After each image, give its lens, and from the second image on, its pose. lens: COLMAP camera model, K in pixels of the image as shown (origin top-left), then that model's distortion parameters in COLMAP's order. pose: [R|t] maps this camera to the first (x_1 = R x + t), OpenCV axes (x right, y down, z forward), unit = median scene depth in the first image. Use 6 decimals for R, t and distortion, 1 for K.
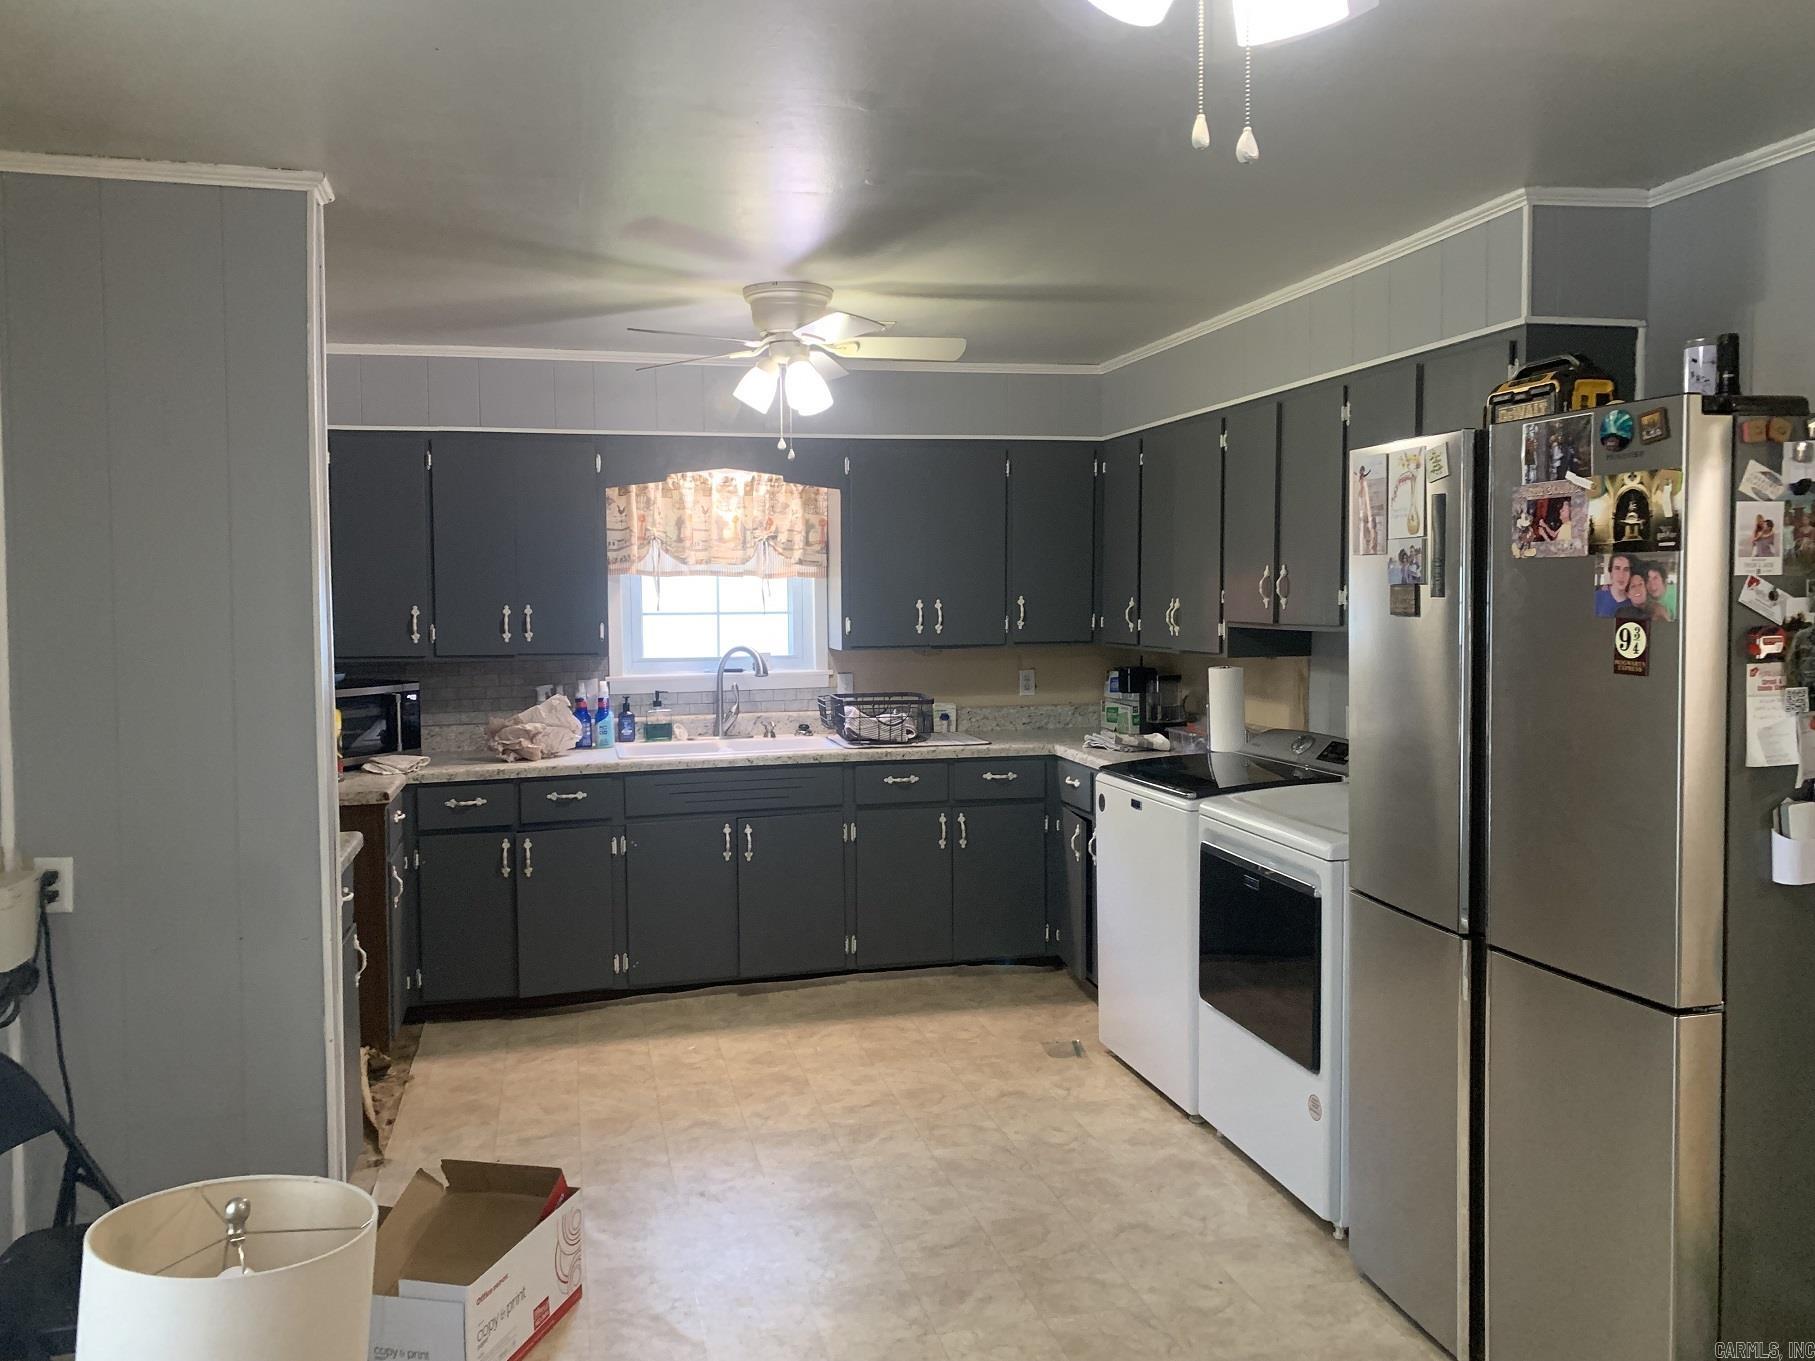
lens RADIAL K [[1378.2, 0, 905.3], [0, 1378.2, 670.0], [0, 0, 1]] dist [0.043424, -0.046853]
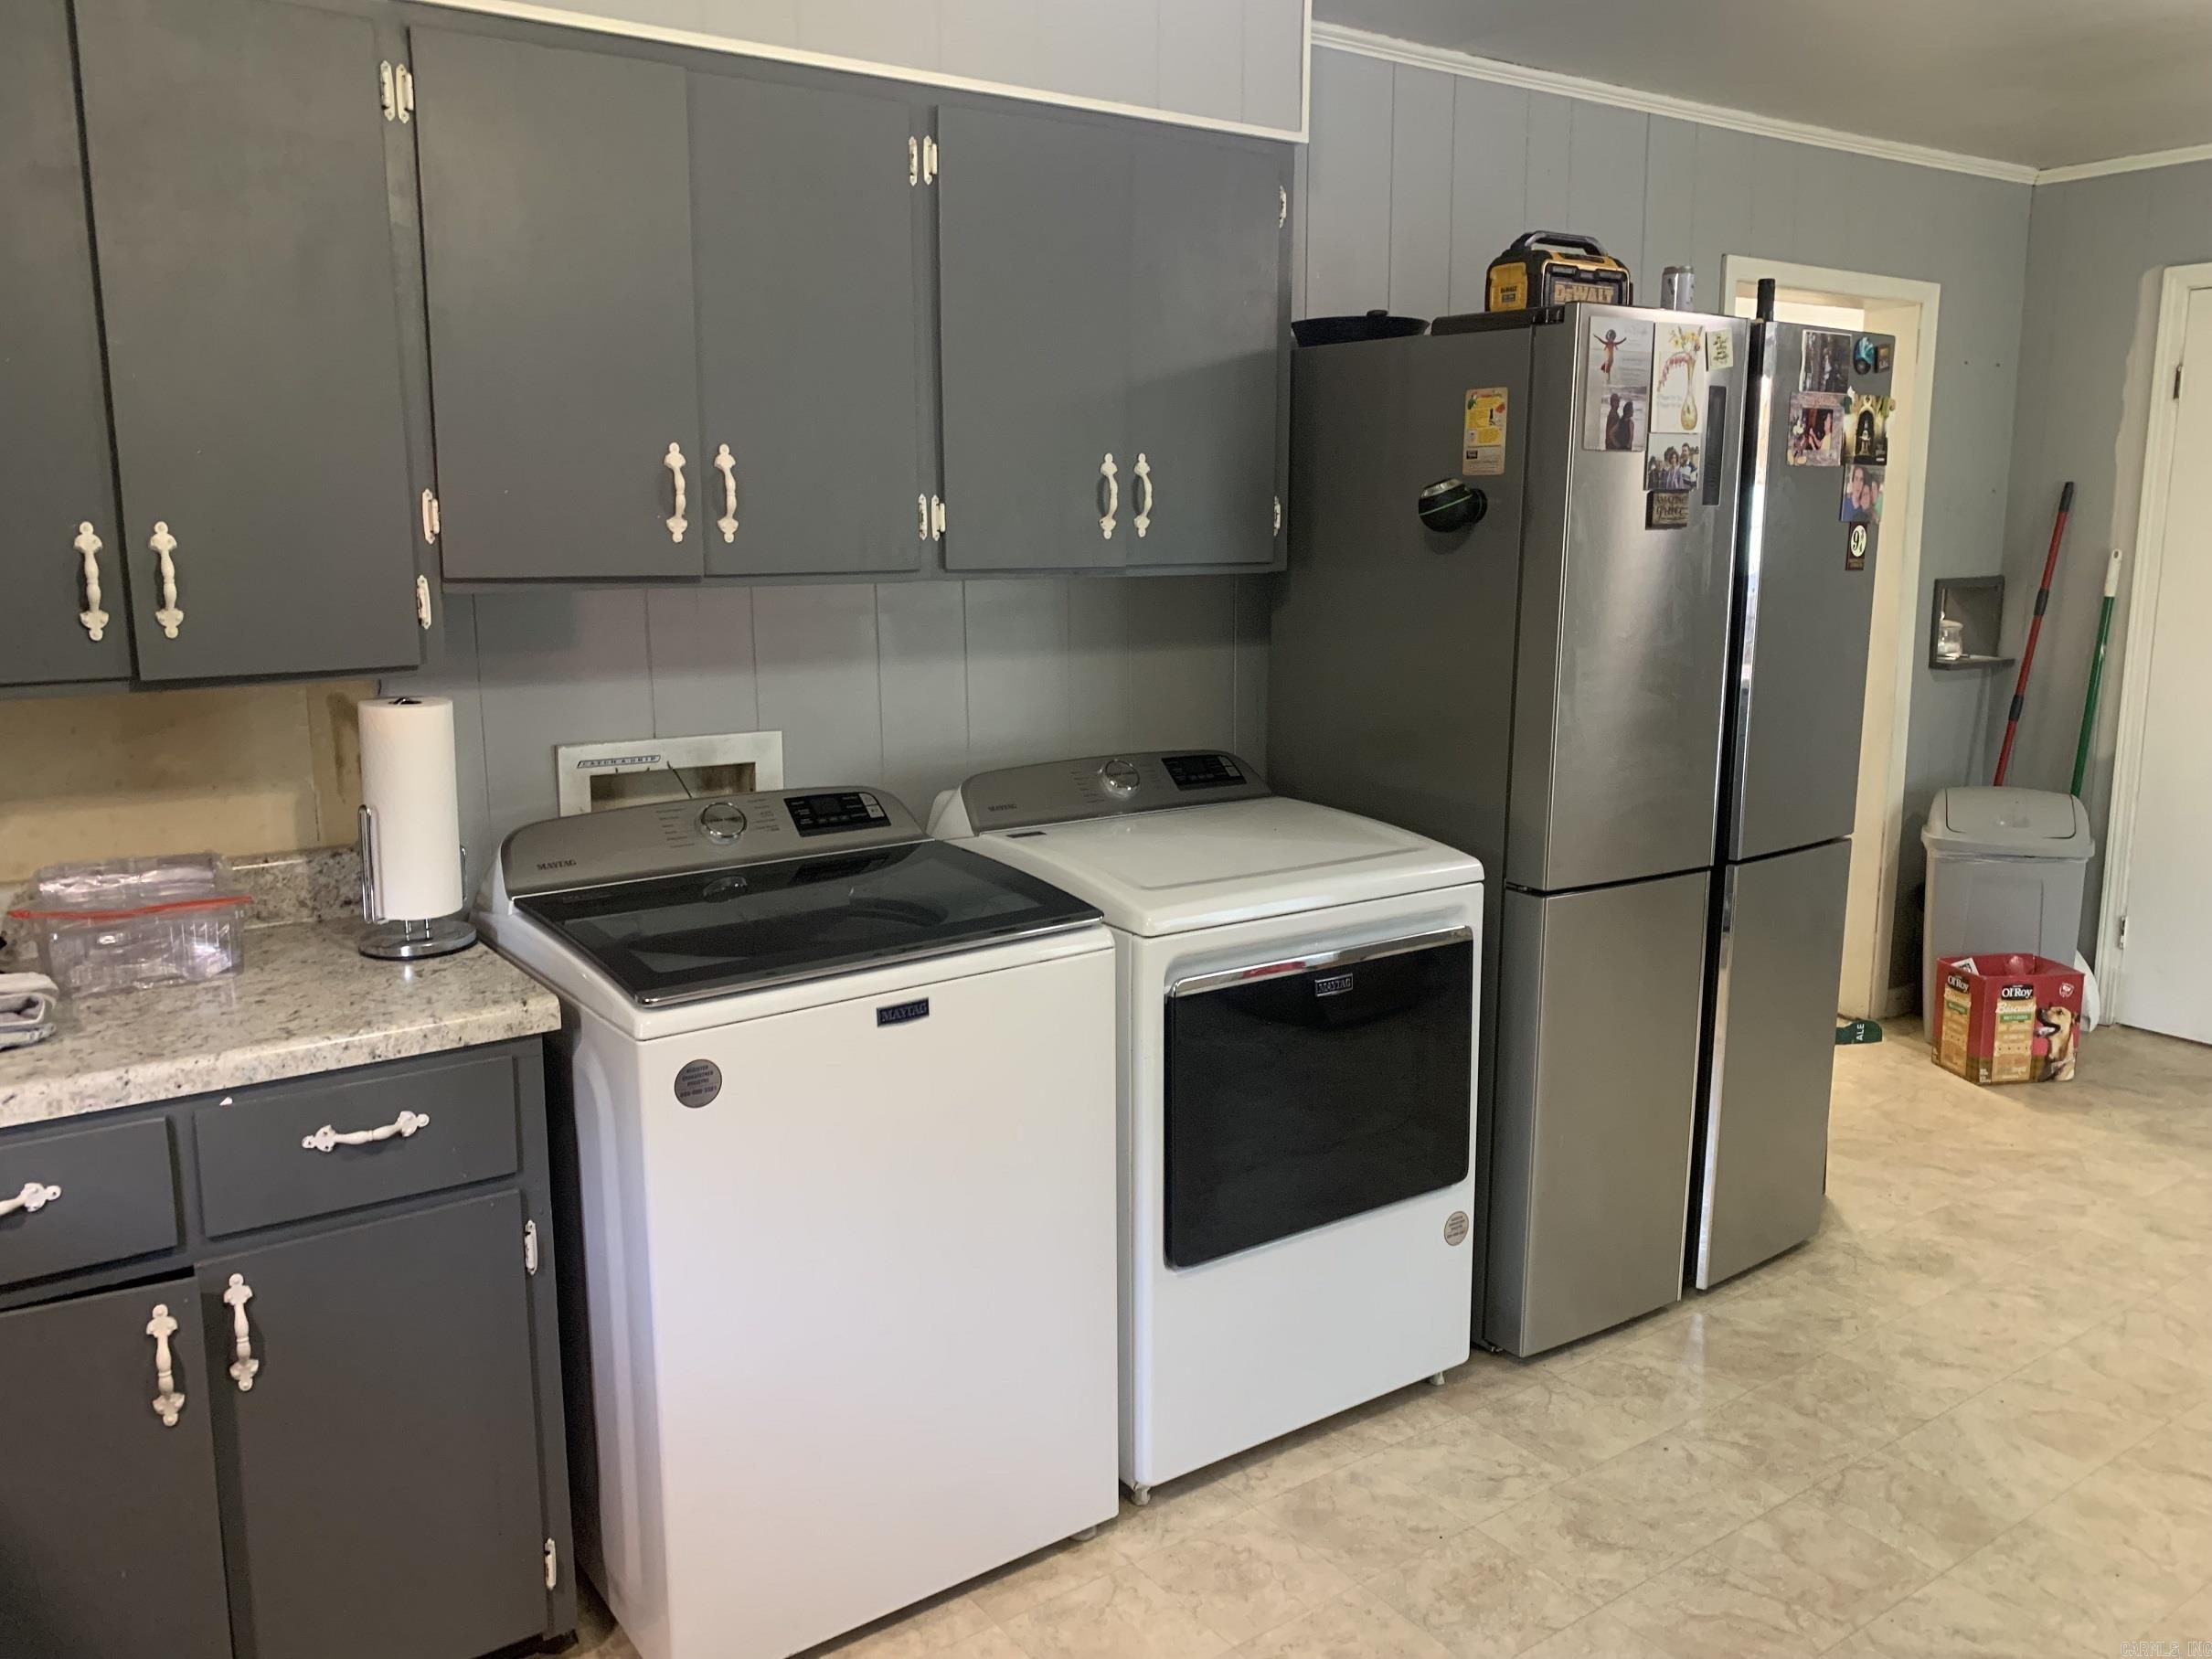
lens RADIAL K [[1679.7, 0, 1103.3], [0, 1679.7, 816.7], [0, 0, 1]] dist [0.043424, -0.046853]
pose [[-0.362452, -0.147774, 0.920213, -0.550558], [0.065898, 0.980816, 0.183462, -0.088892], [-0.929670, 0.127136, -0.345761, 1.932930]]
